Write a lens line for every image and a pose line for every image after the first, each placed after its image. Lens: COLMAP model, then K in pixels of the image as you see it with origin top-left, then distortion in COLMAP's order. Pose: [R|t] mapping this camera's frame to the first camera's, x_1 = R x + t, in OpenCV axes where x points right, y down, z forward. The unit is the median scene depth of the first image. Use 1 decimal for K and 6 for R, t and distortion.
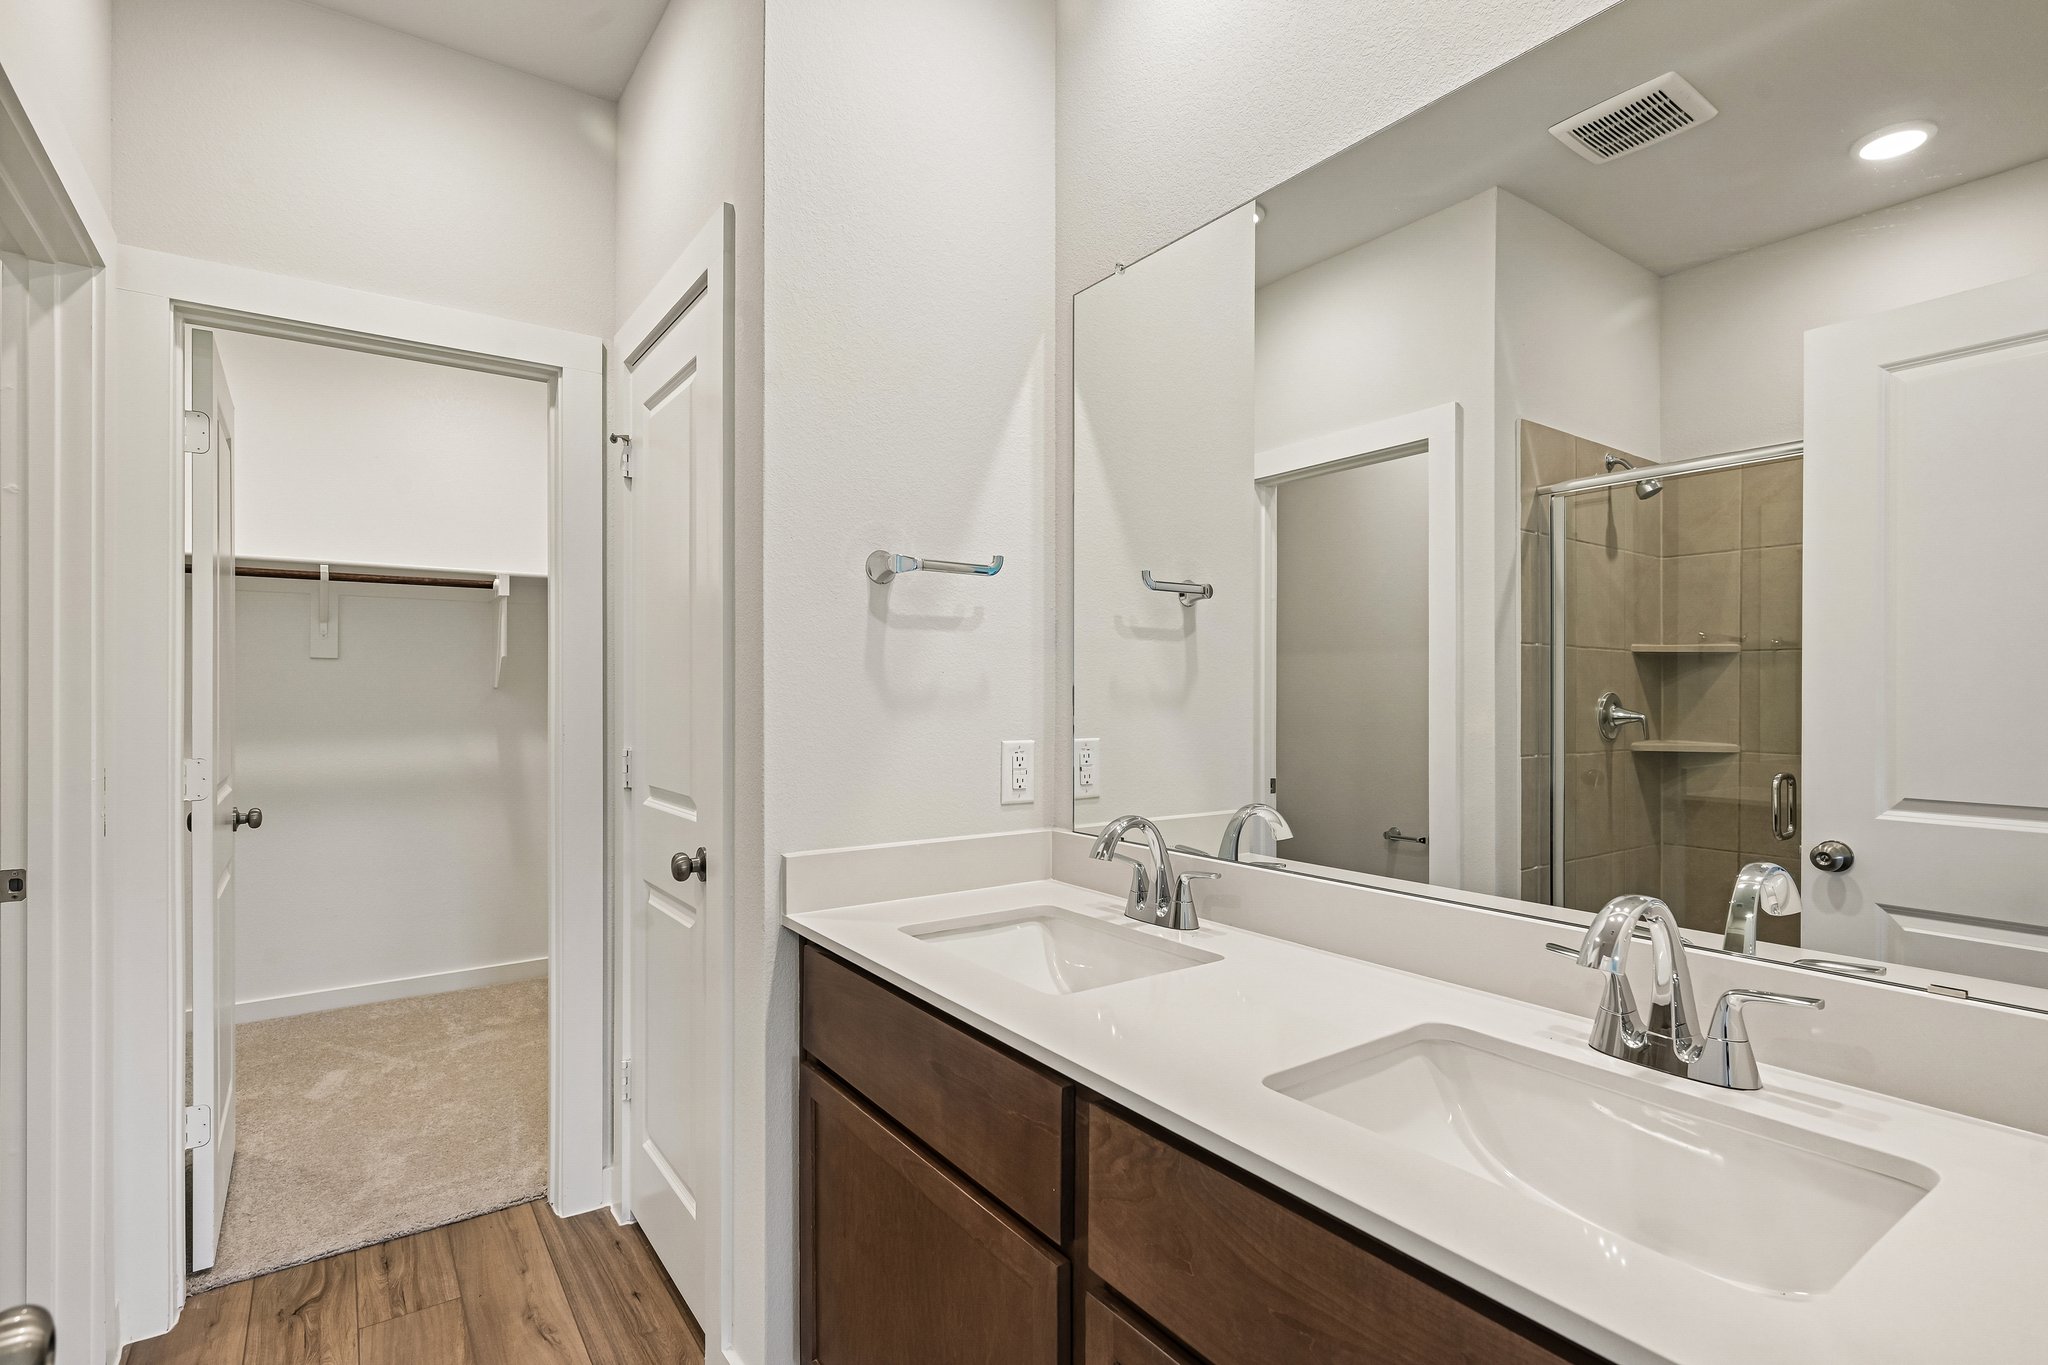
lens RADIAL K [[990.3, 0, 1030.4], [0, 990.3, 677.9], [0, 0, 1]] dist [-0.004572, 0.000840]
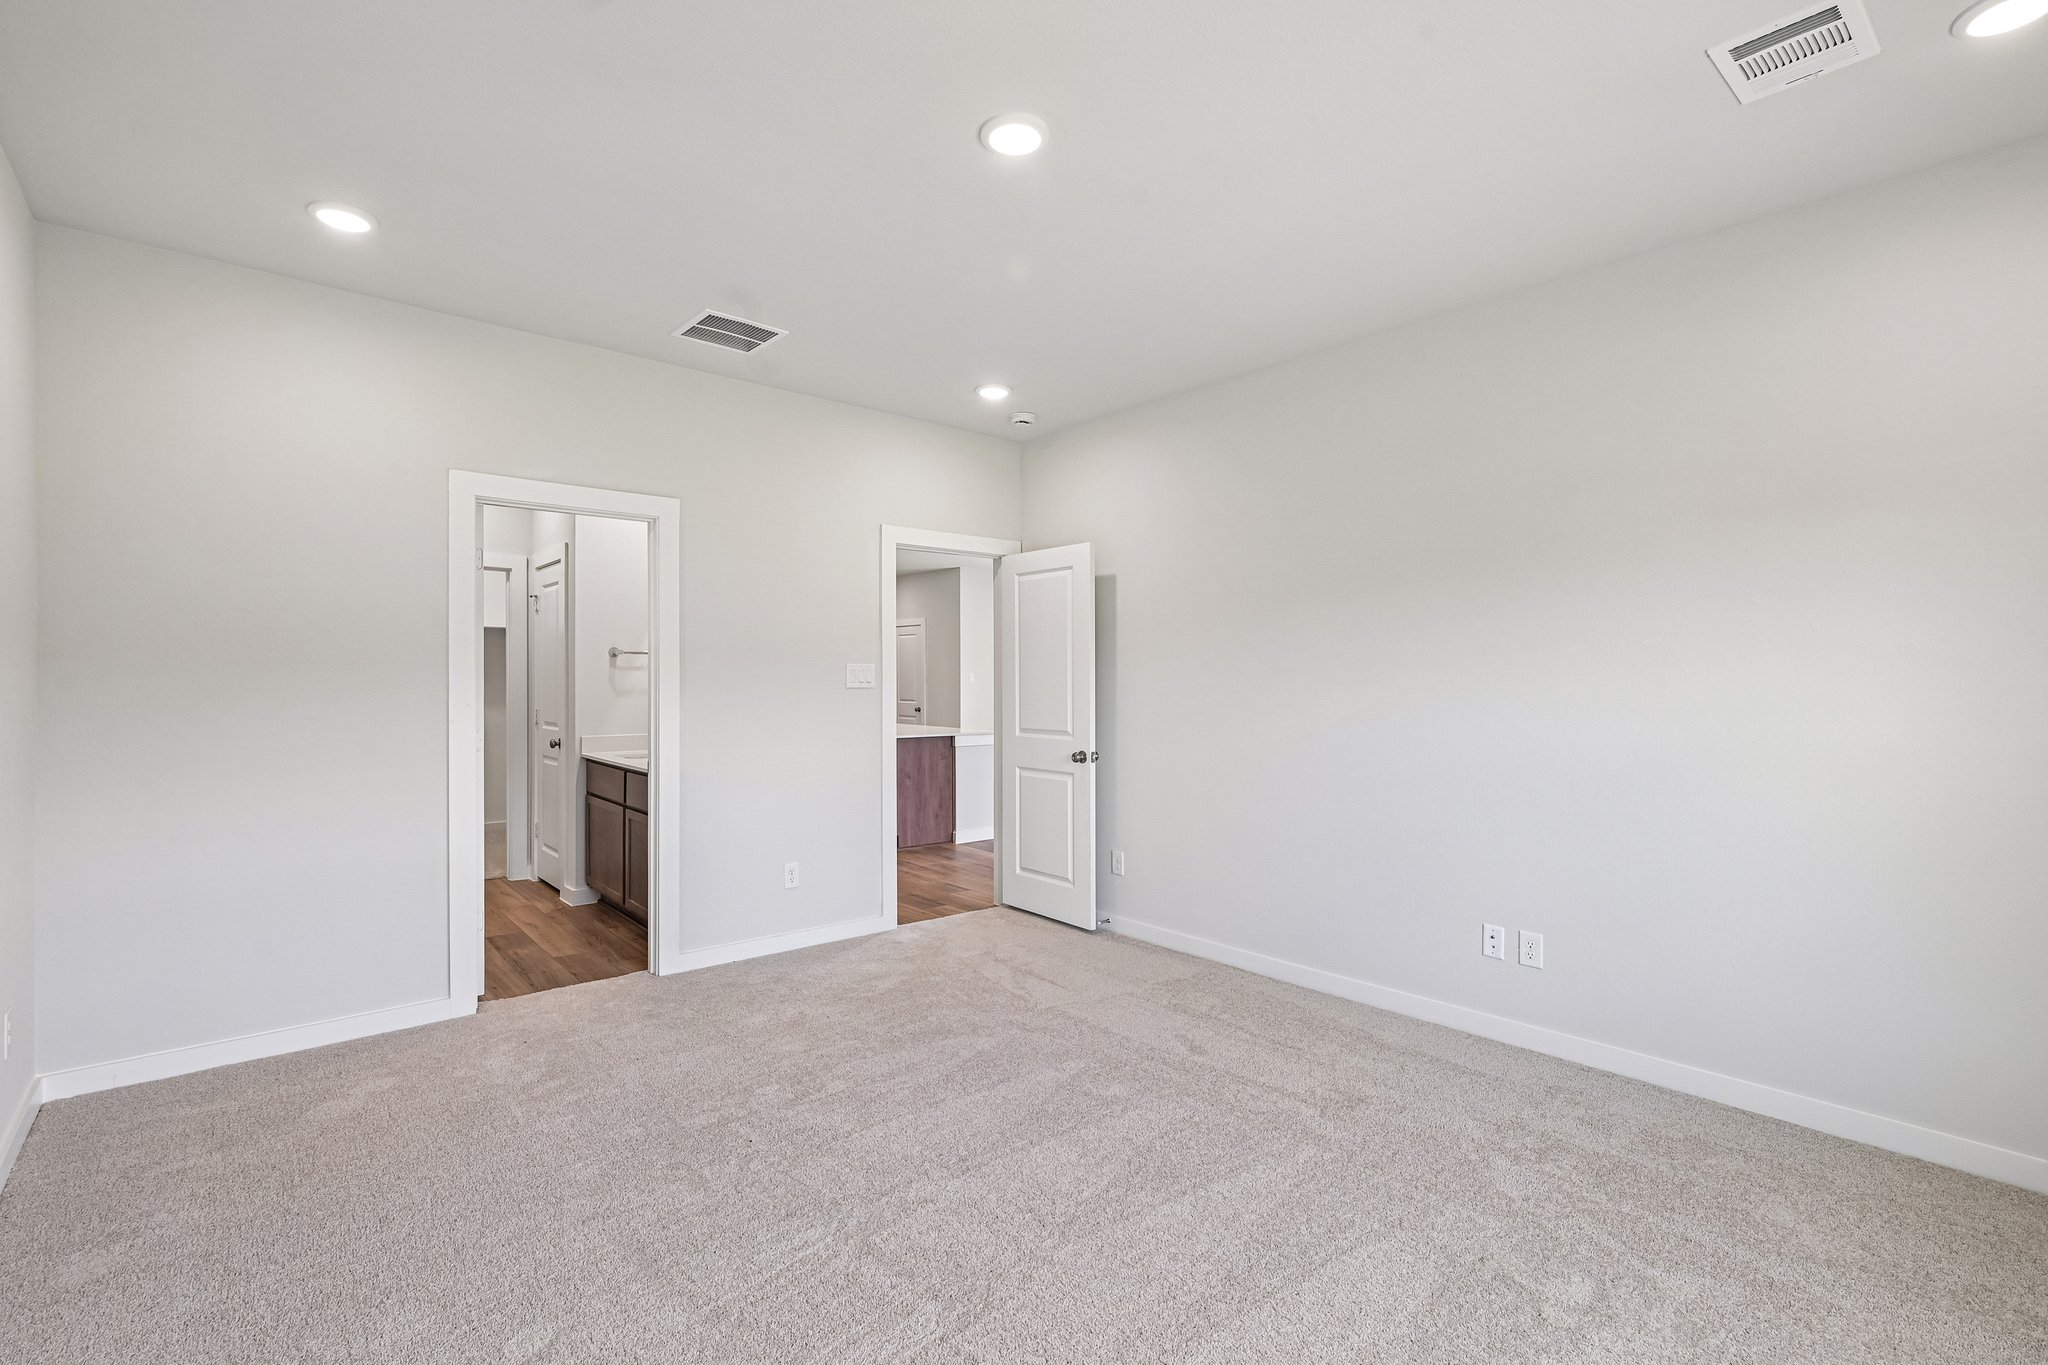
lens RADIAL K [[990.3, 0, 1018.0], [0, 990.3, 674.5], [0, 0, 1]] dist [-0.004572, 0.000840]
pose [[0.998488, 0.003762, 0.054847, 0.886334], [-0.004407, 0.999923, 0.011629, -0.071216], [-0.054799, -0.011853, 0.998427, -2.071174]]
